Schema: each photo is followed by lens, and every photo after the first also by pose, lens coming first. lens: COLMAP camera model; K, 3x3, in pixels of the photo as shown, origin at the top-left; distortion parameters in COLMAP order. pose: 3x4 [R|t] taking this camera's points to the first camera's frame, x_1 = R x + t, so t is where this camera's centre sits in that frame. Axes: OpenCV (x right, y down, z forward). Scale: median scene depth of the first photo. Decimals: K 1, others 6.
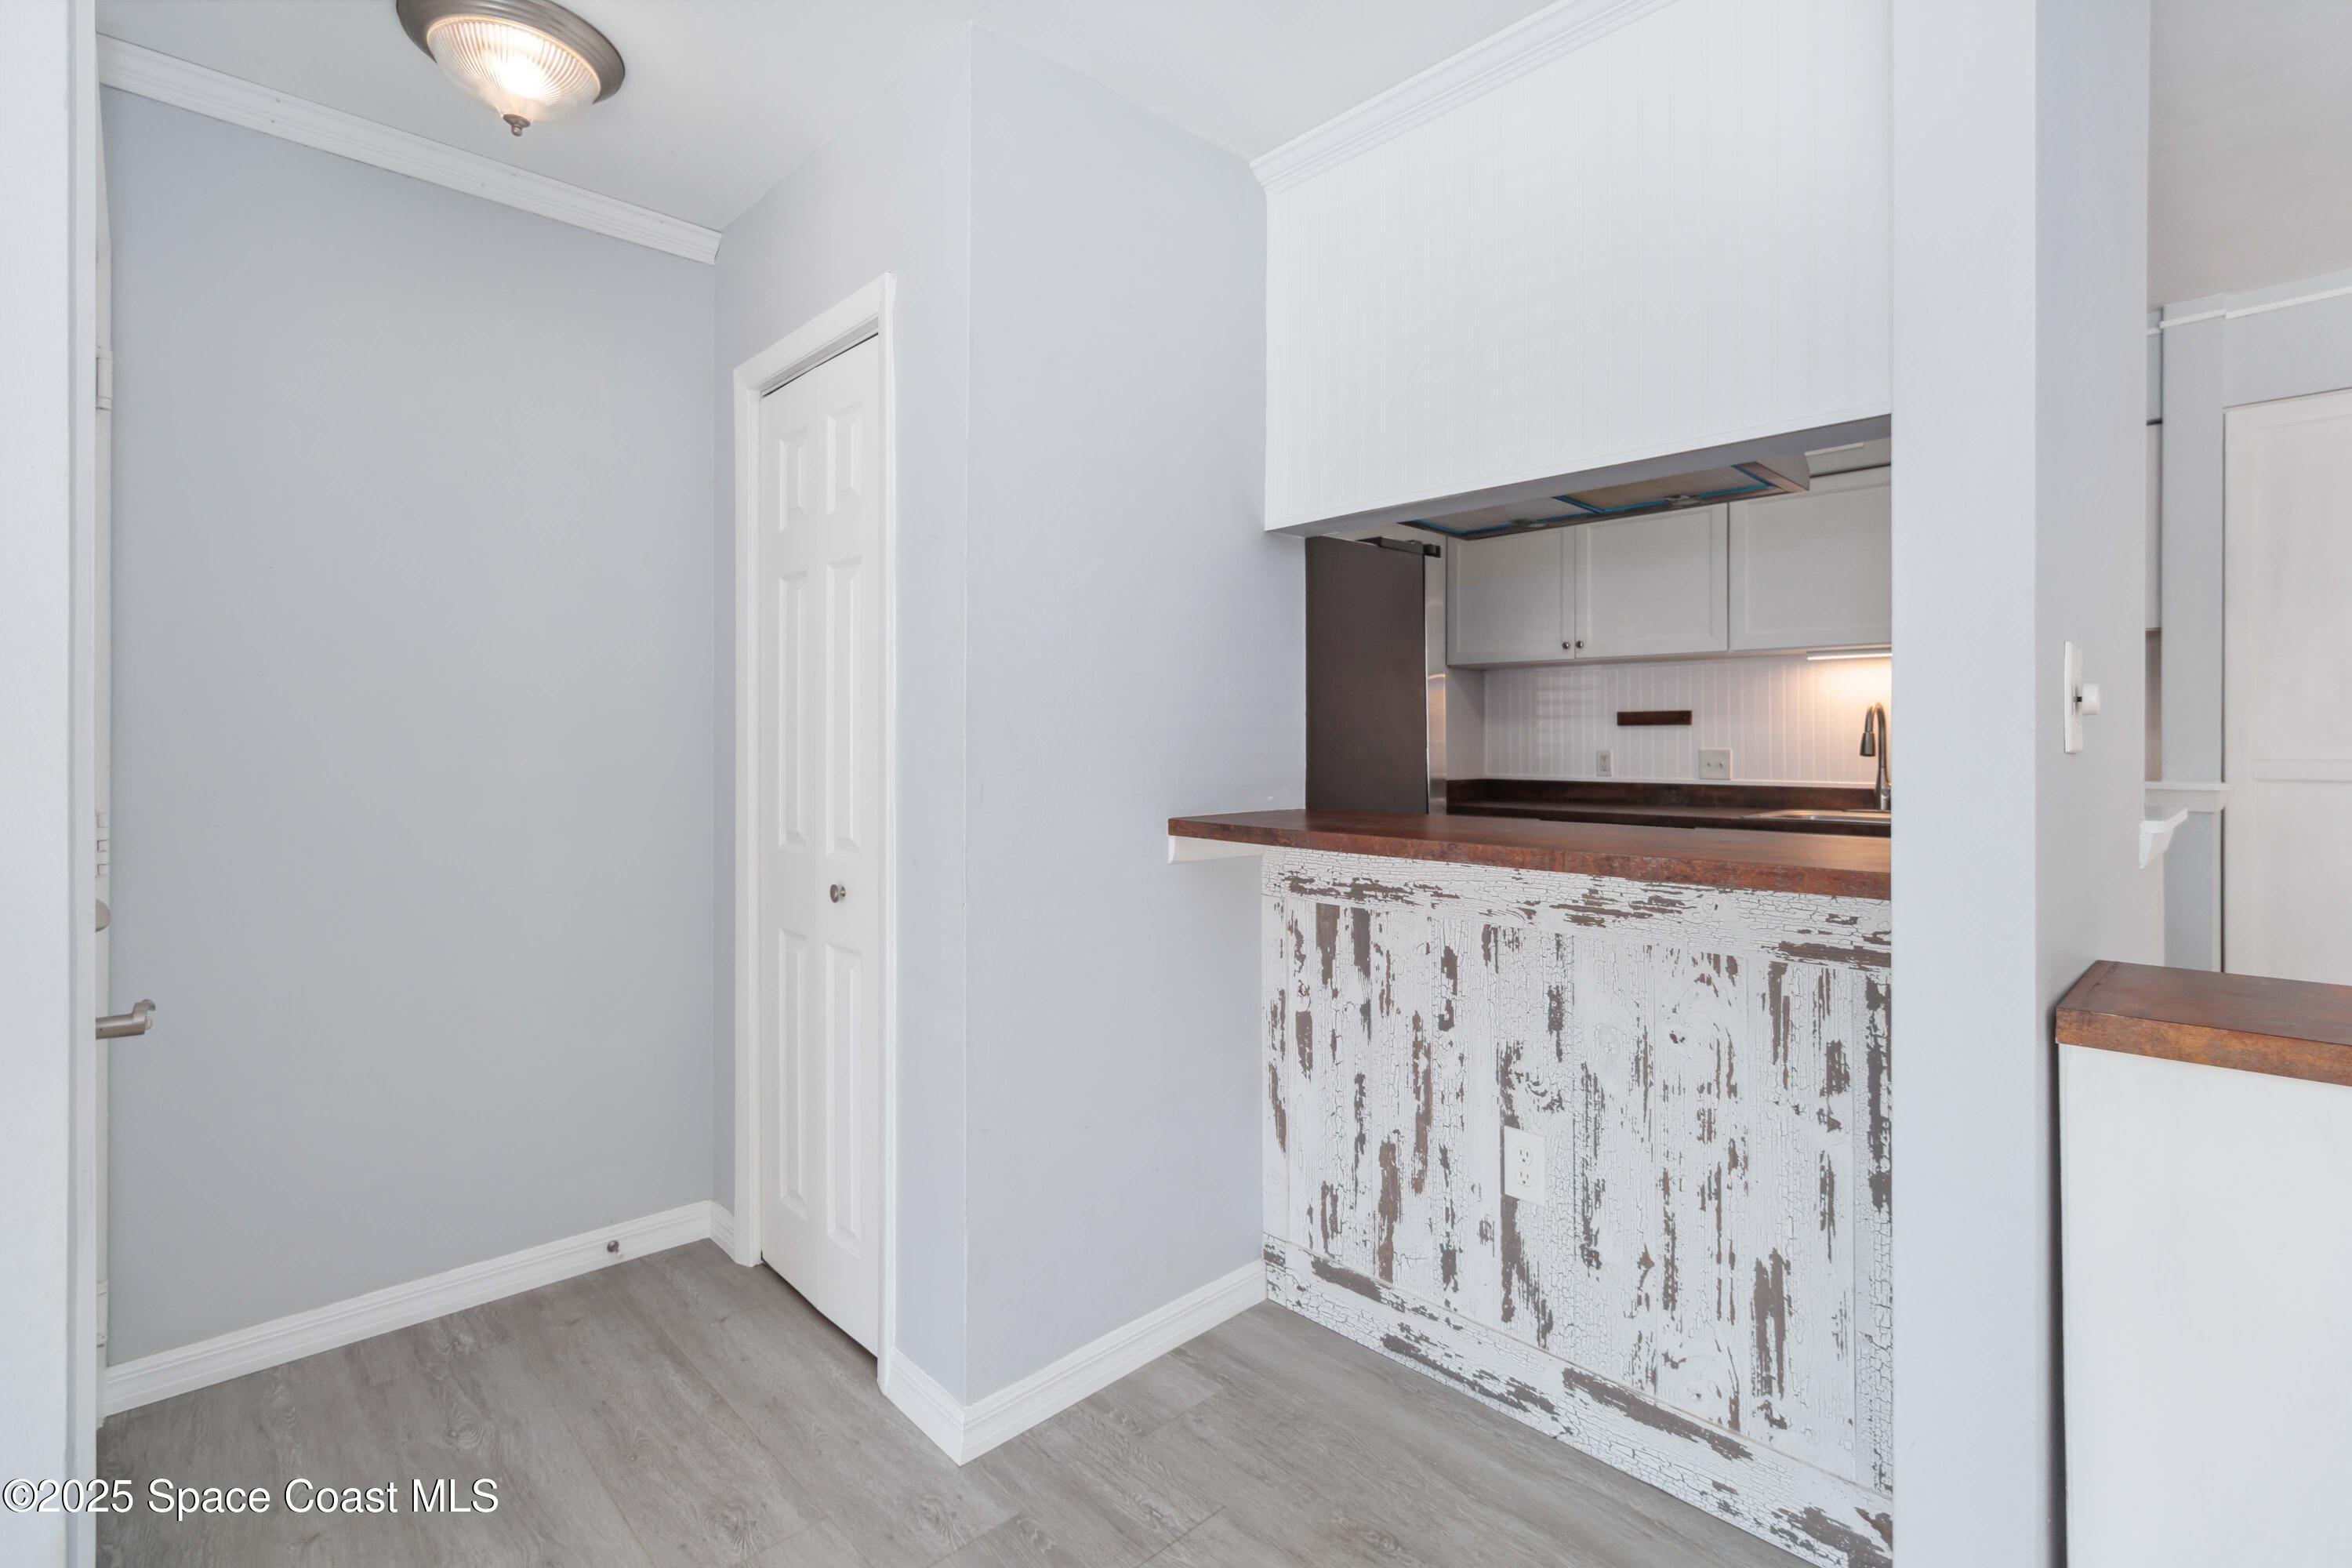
lens RADIAL K [[1088.4, 0, 1179.1], [0, 1088.4, 737.3], [0, 0, 1]] dist [0.001382, 0.000687]
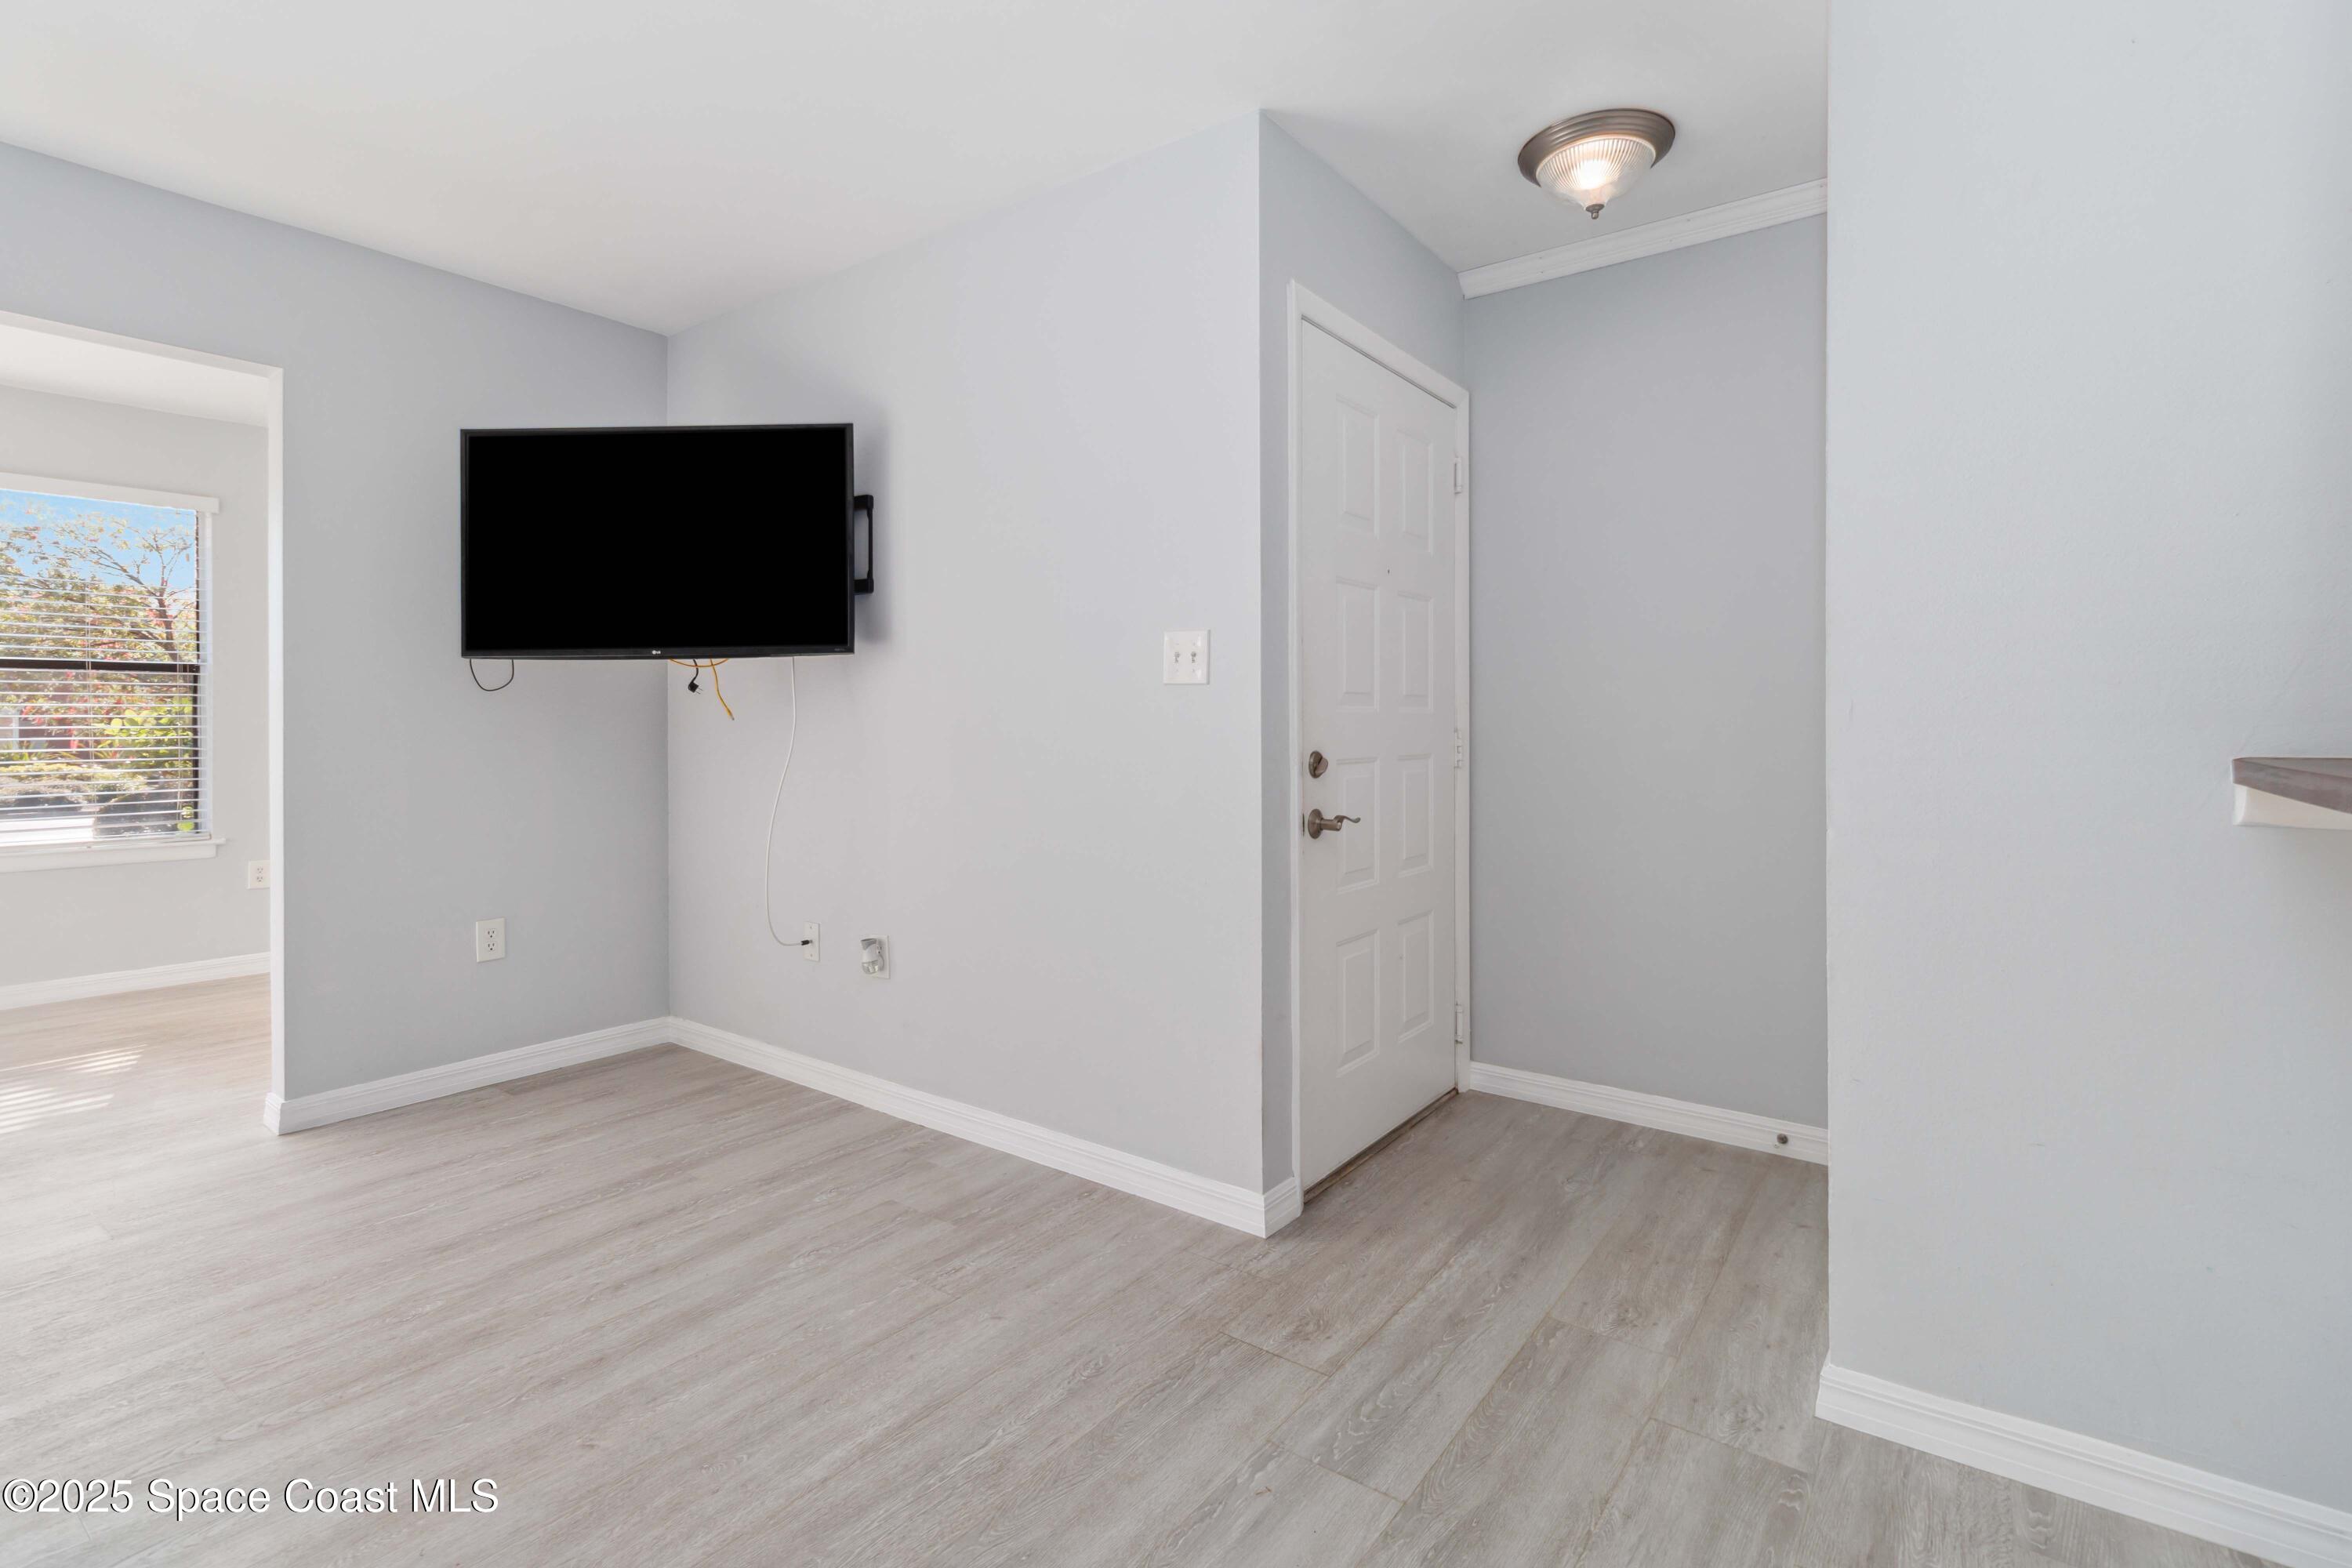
lens RADIAL K [[1088.4, 0, 1190.1], [0, 1088.4, 744.6], [0, 0, 1]] dist [0.001382, 0.000687]
pose [[0.179087, 0.017186, -0.983683, 0.555179], [0.003158, 0.999832, 0.018043, 0.053848], [0.983828, -0.006338, 0.179002, 0.257790]]
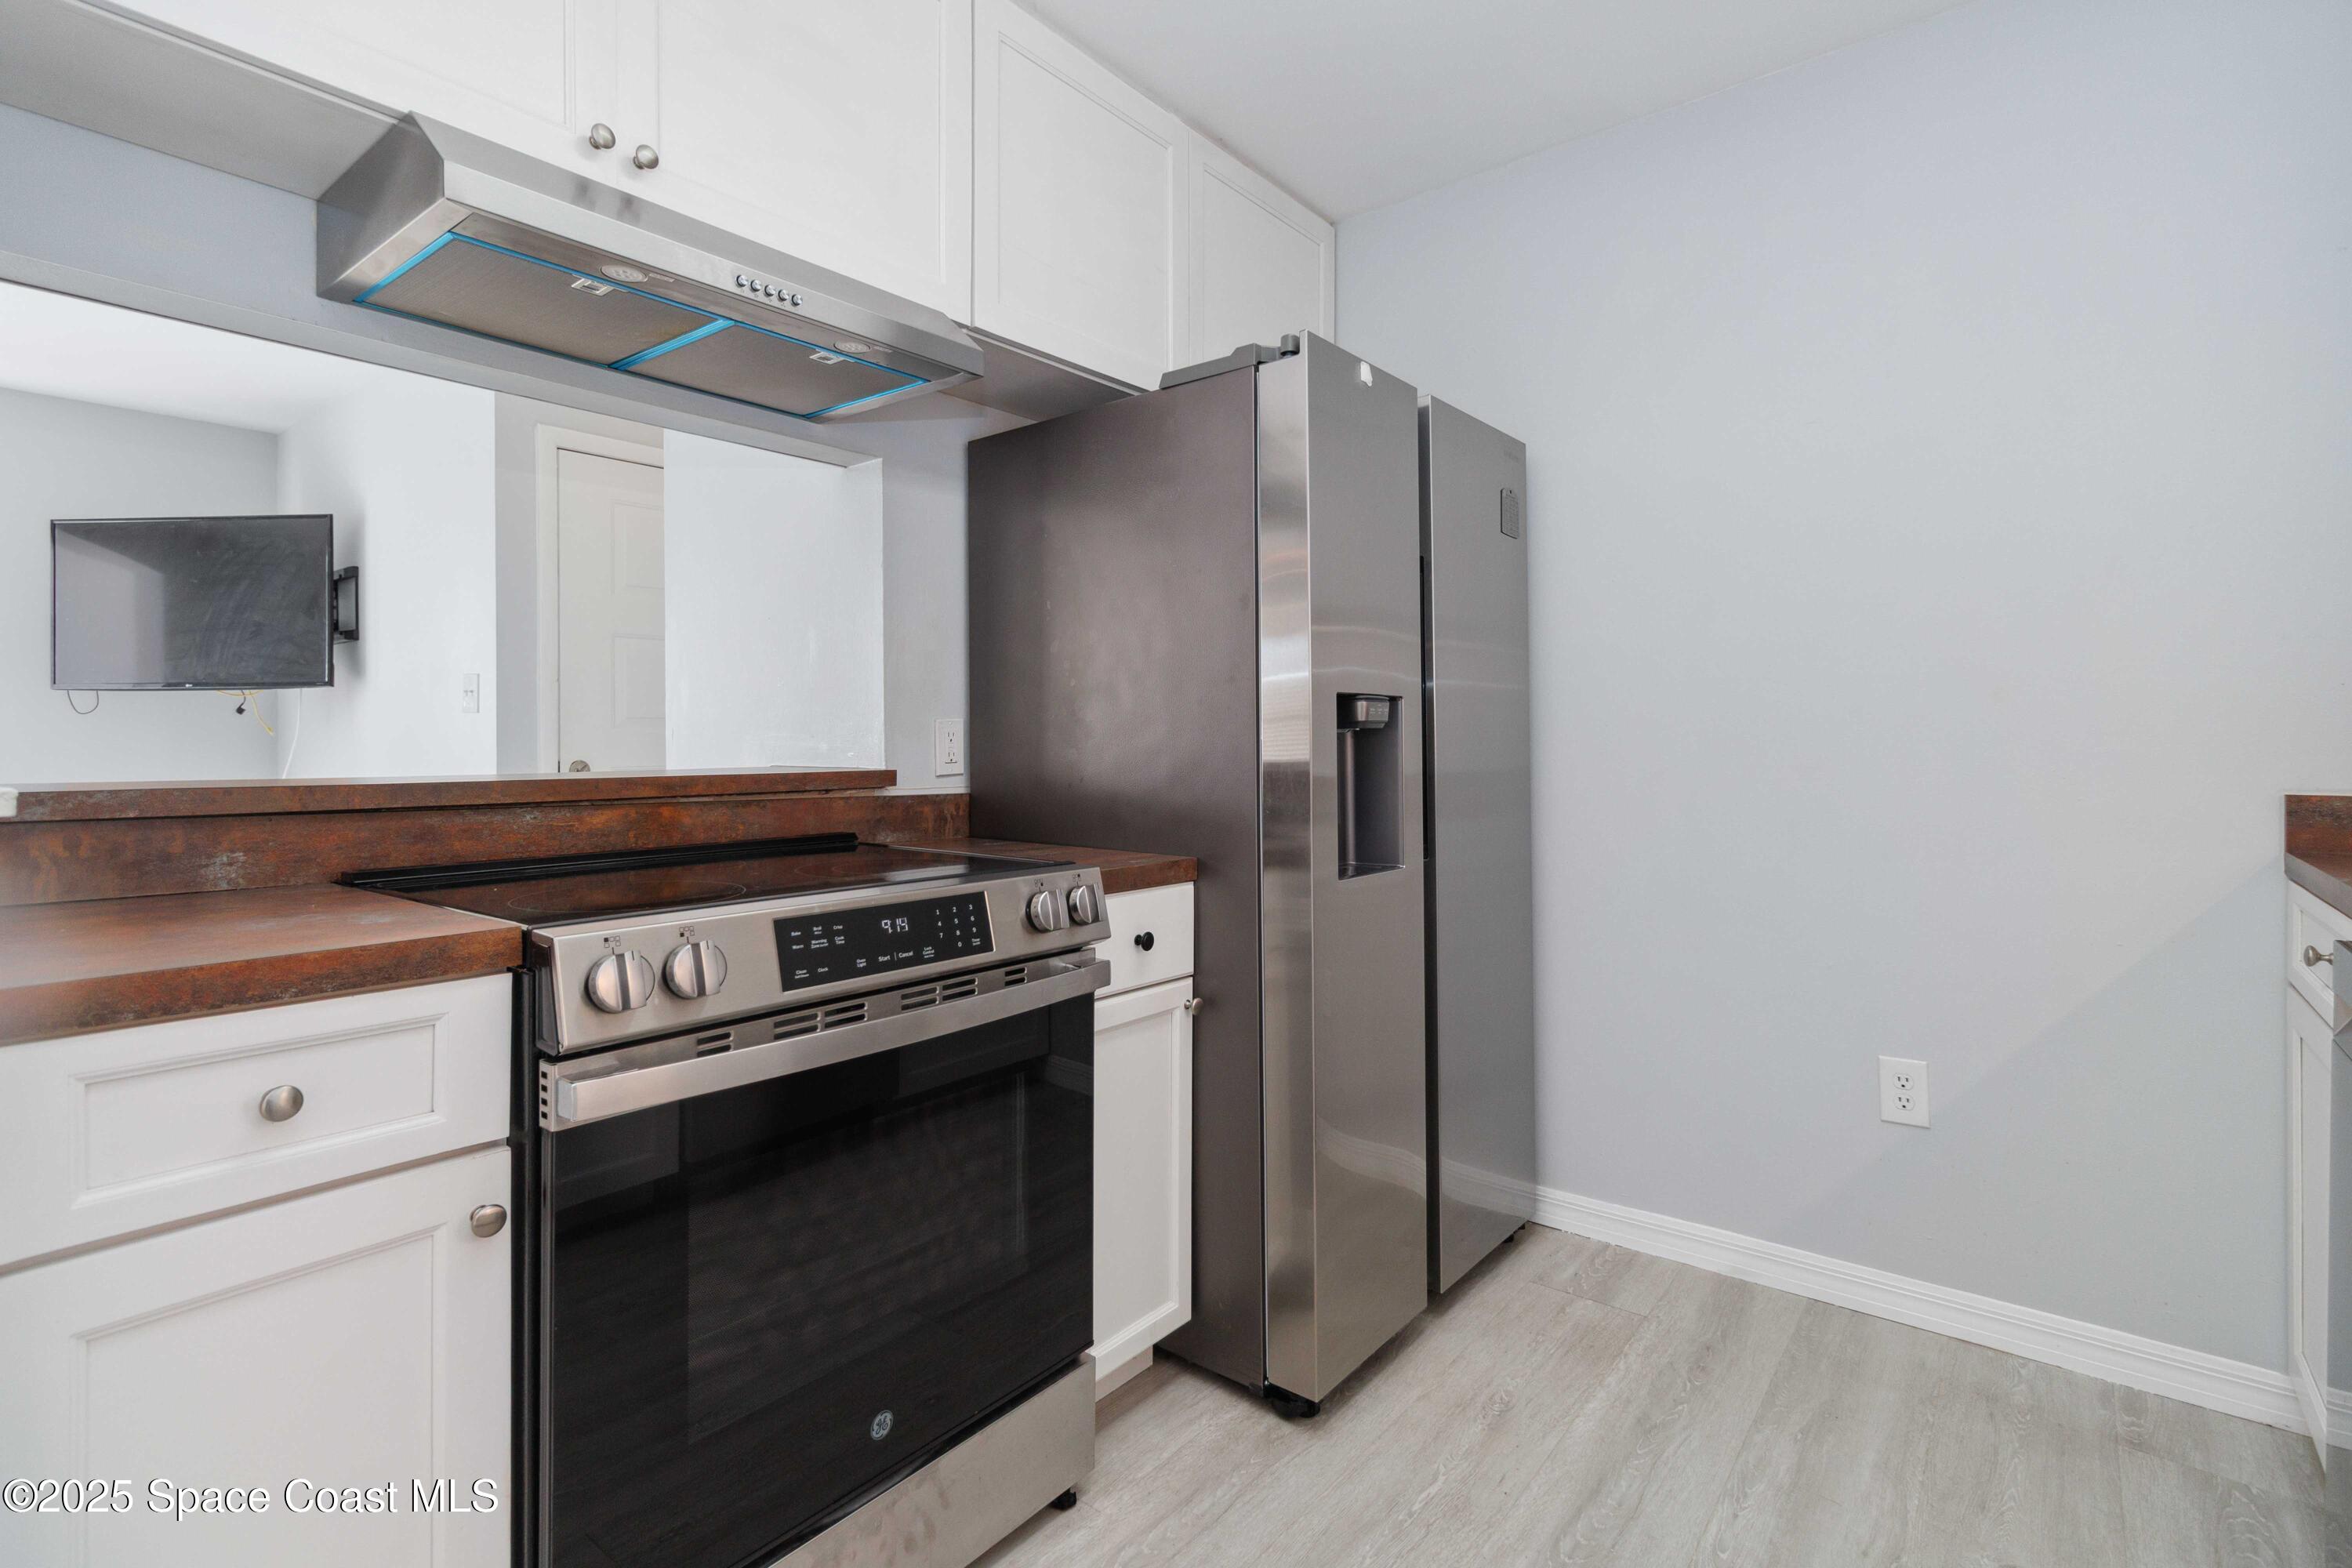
lens RADIAL K [[1088.4, 0, 1188.8], [0, 1088.4, 747.8], [0, 0, 1]] dist [0.001382, 0.000687]
pose [[0.136386, 0.007968, -0.990624, 1.195402], [0.003530, 0.999957, 0.008529, 0.048451], [0.990649, -0.004660, 0.136352, 1.326946]]
